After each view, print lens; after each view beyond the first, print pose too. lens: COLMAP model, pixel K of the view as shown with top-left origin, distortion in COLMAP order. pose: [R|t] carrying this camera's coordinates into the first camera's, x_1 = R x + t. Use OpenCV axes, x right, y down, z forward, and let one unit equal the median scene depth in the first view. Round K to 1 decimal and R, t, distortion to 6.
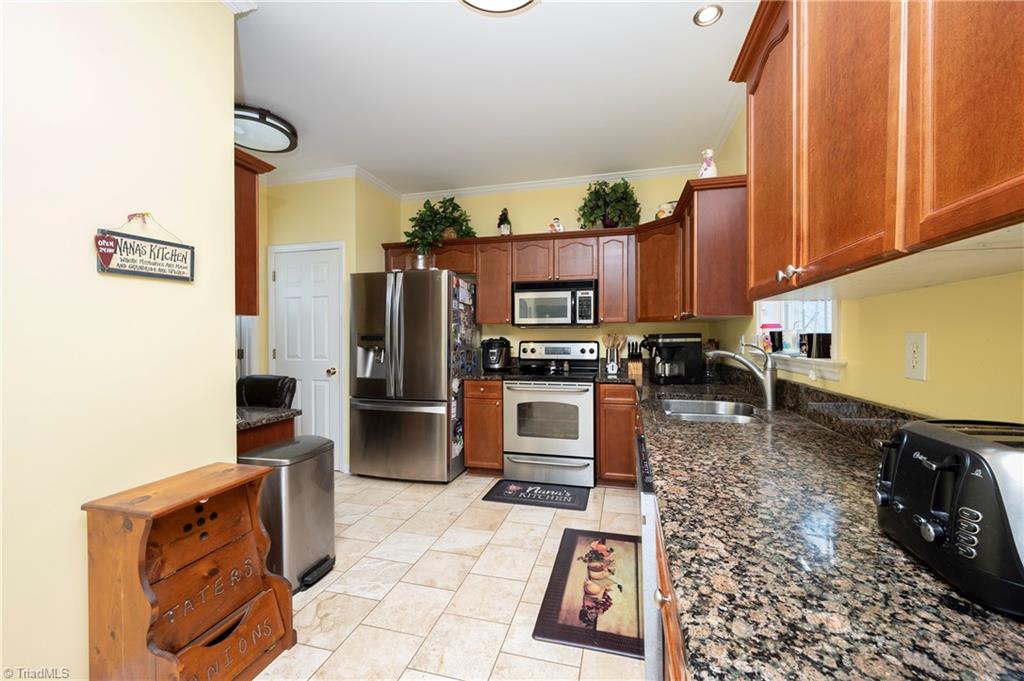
lens RADIAL K [[404.9, 0, 515.9], [0, 404.9, 342.0], [0, 0, 1]] dist [0.000780, -0.000007]
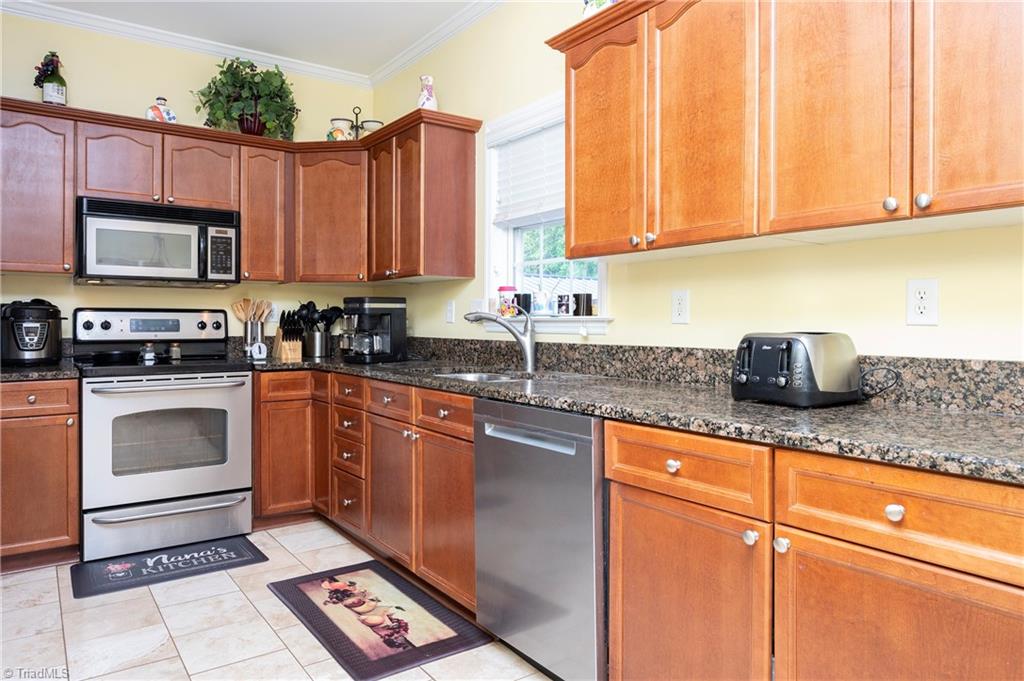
lens RADIAL K [[675.6, 0, 512.3], [0, 675.6, 332.8], [0, 0, 1]] dist [-0.001483, -0.004544]
pose [[0.637593, -0.009110, 0.770319, -0.374309], [0.005450, 0.999958, 0.007315, 0.033180], [-0.770354, -0.000465, 0.637617, -0.011669]]
